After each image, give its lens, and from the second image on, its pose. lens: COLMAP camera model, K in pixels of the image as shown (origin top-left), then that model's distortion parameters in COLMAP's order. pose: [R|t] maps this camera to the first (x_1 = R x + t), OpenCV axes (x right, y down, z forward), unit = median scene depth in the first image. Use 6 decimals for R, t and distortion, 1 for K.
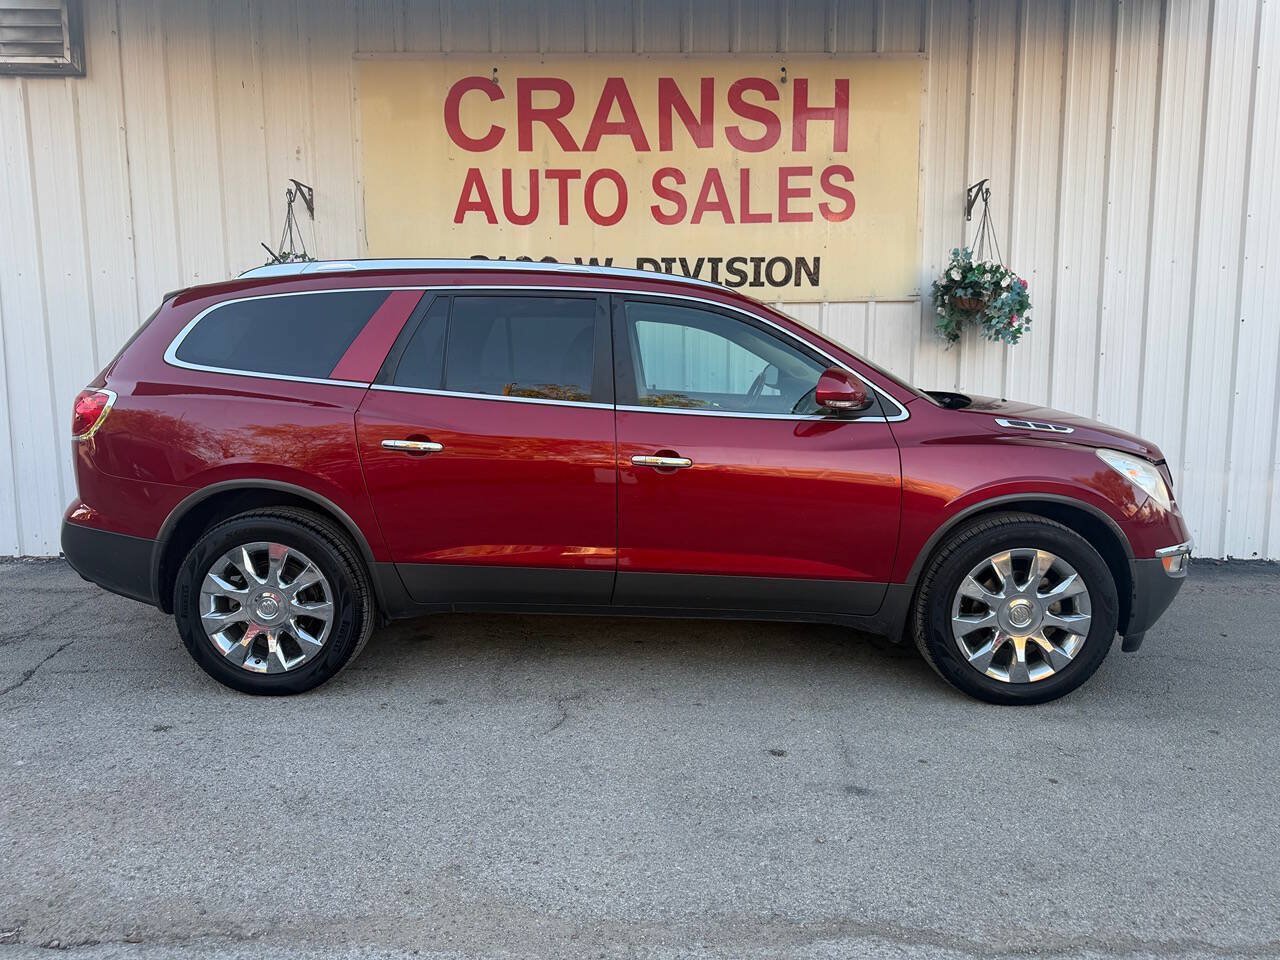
lens RADIAL K [[888.5, 0, 638.6], [0, 888.5, 496.8], [0, 0, 1]] dist [0.047458, -0.062094]
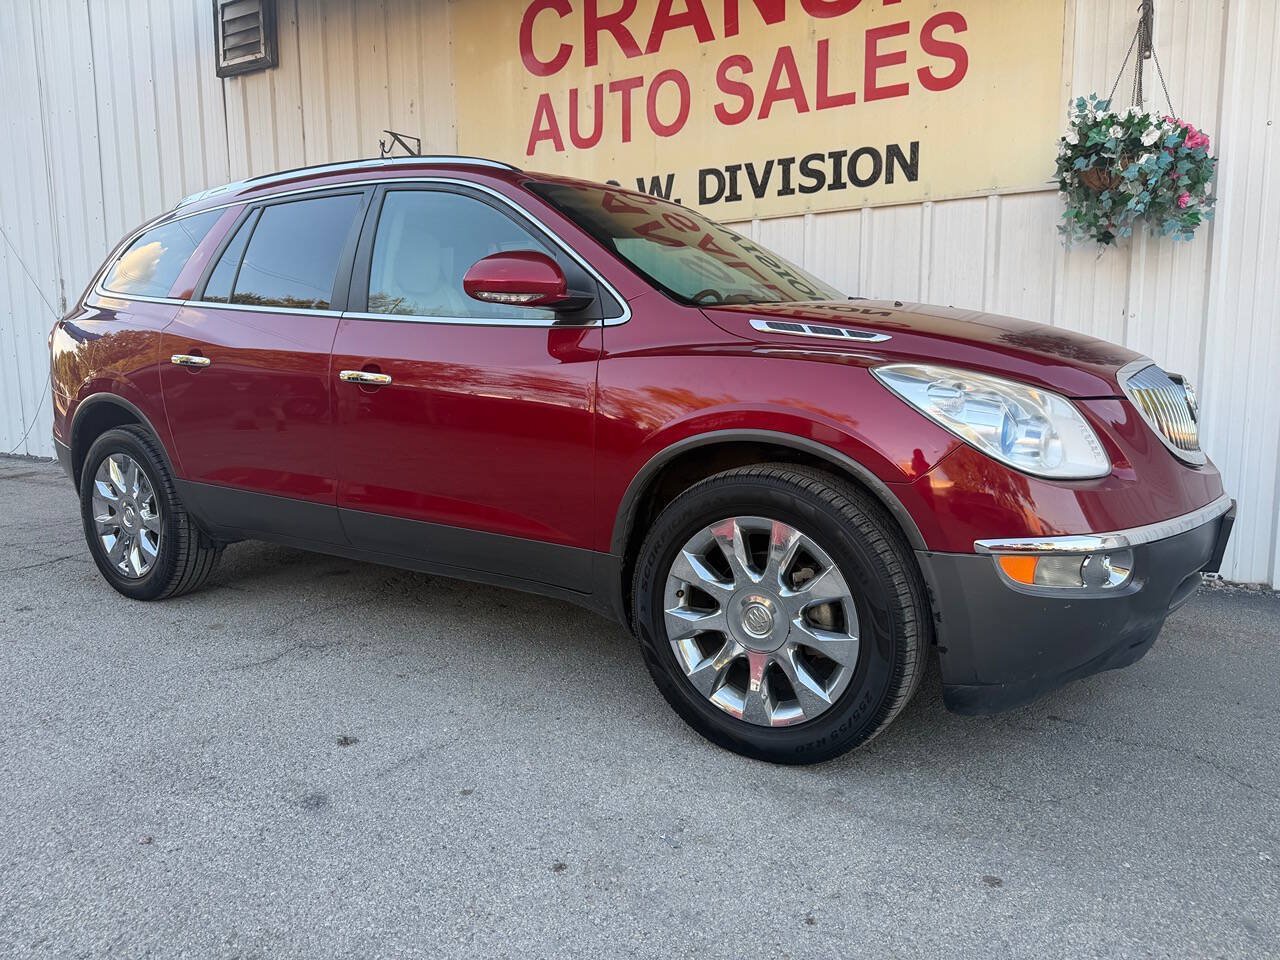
lens RADIAL K [[905.3, 0, 646.4], [0, 905.3, 484.3], [0, 0, 1]] dist [0.022383, -0.039650]
pose [[0.854931, 0.063866, -0.514795, 0.422191], [-0.063482, 0.997814, 0.018365, 0.016918], [0.514843, 0.016979, 0.857116, 0.244964]]
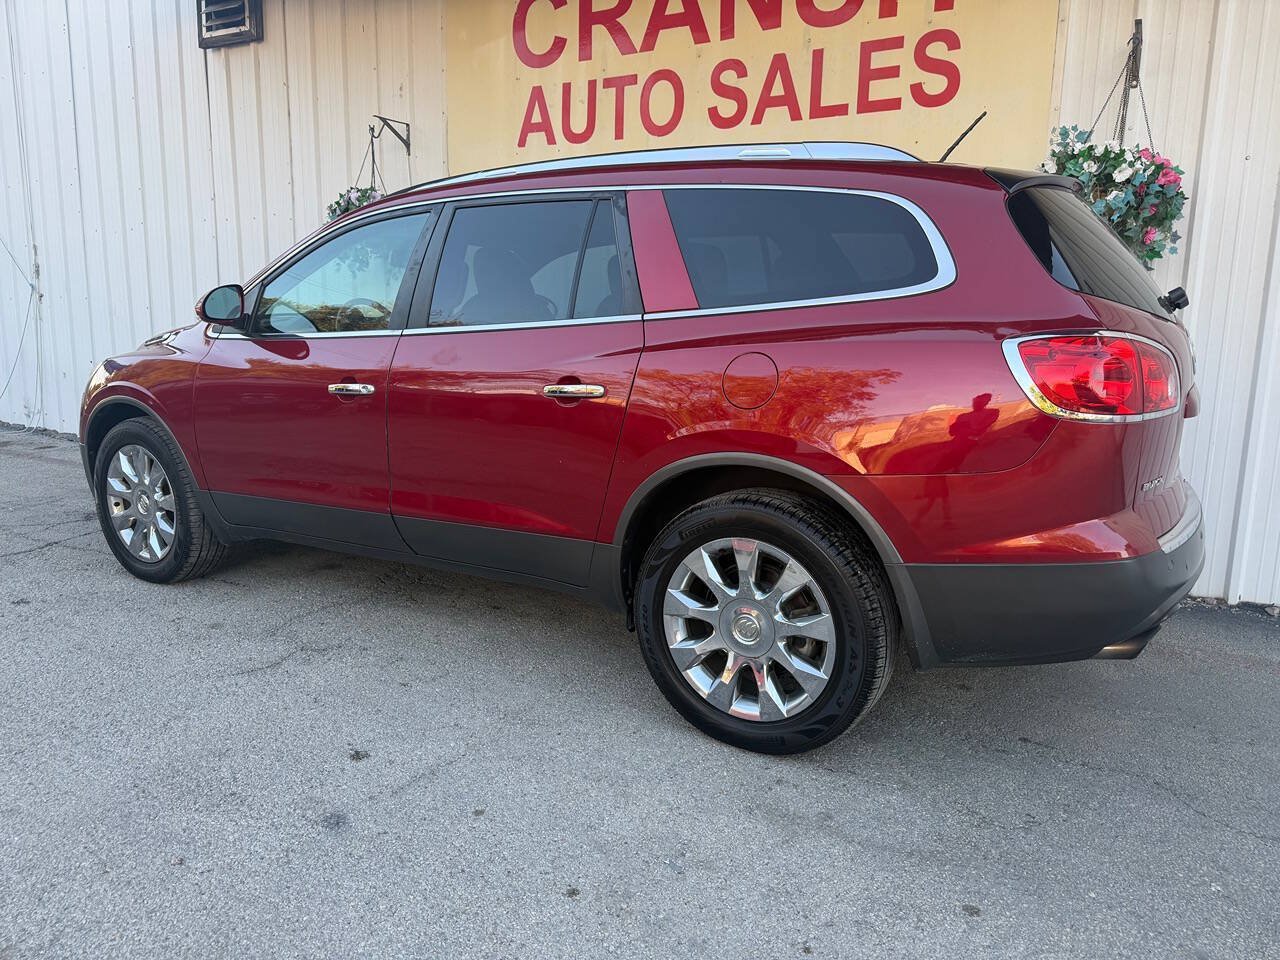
lens RADIAL K [[901.9, 0, 641.0], [0, 901.9, 483.6], [0, 0, 1]] dist [0.026705, -0.045182]
pose [[0.868901, 0.104344, -0.483863, 0.411805], [-0.086957, 0.994504, 0.058309, -0.017417], [0.487288, -0.008589, 0.873199, 0.220048]]
